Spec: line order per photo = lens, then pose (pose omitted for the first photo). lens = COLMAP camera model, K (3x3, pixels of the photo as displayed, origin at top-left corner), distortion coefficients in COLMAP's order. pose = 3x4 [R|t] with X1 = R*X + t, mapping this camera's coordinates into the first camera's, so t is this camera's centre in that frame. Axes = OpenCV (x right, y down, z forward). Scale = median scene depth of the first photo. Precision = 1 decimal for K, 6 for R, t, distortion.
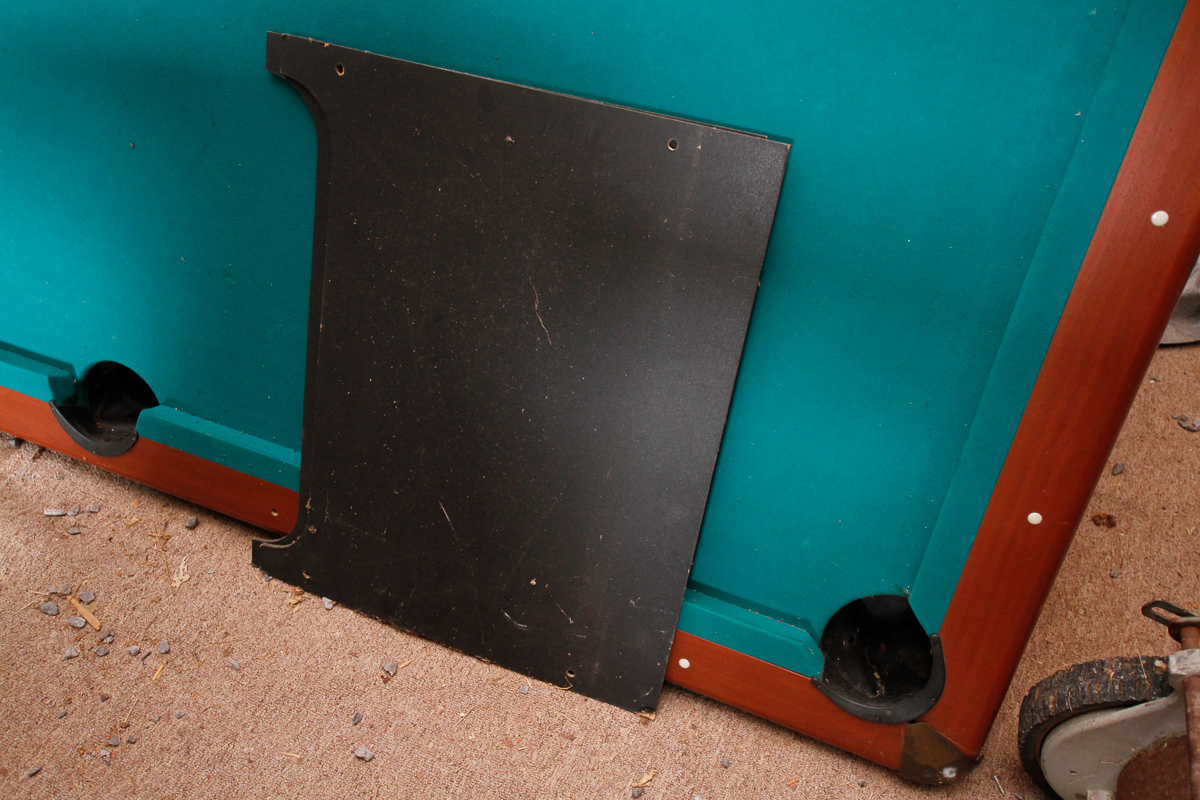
lens RADIAL K [[809.6, 0, 600.0], [0, 809.6, 400.0], [0, 0, 1]] dist [0.000147, 0.001119]
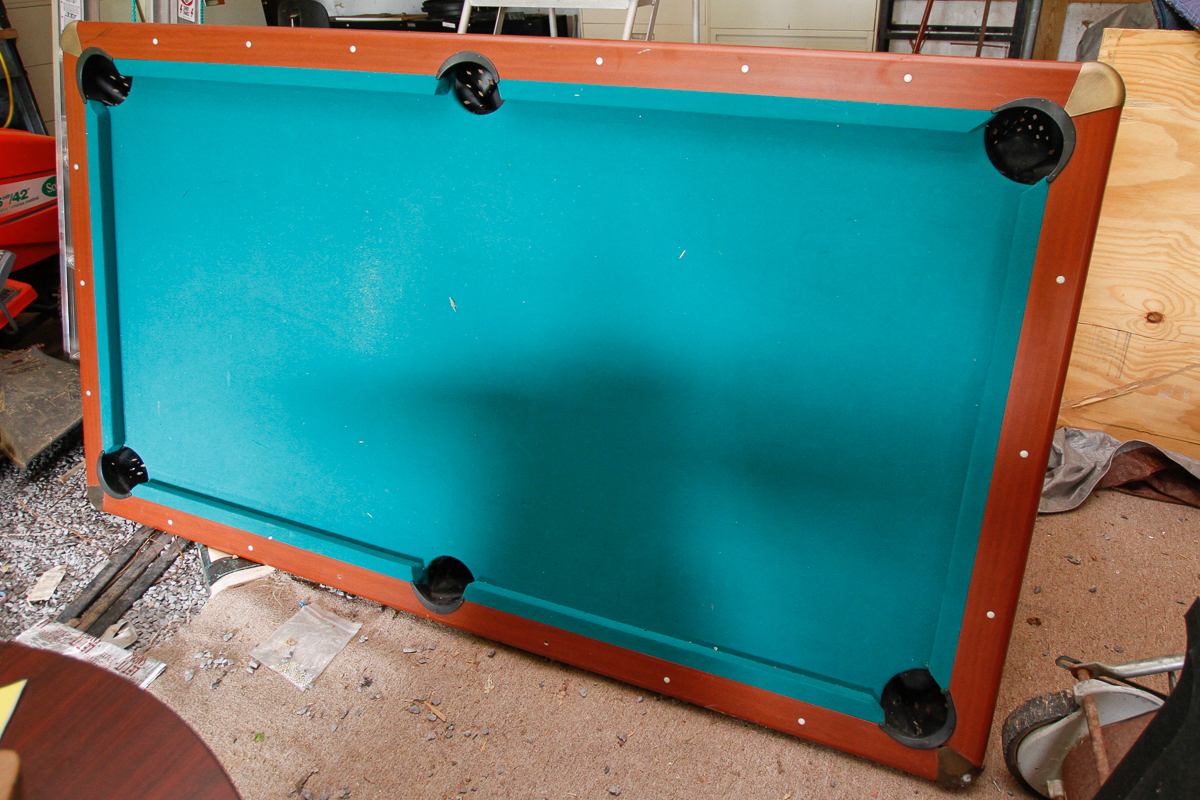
lens RADIAL K [[741.8, 0, 600.0], [0, 741.8, 400.0], [0, 0, 1]] dist [-0.026451, 0.000000]
pose [[0.998696, -0.047113, 0.019687, -0.307662], [0.050419, 0.970853, -0.234312, 0.015887], [-0.008074, 0.234999, 0.971962, -0.625518]]
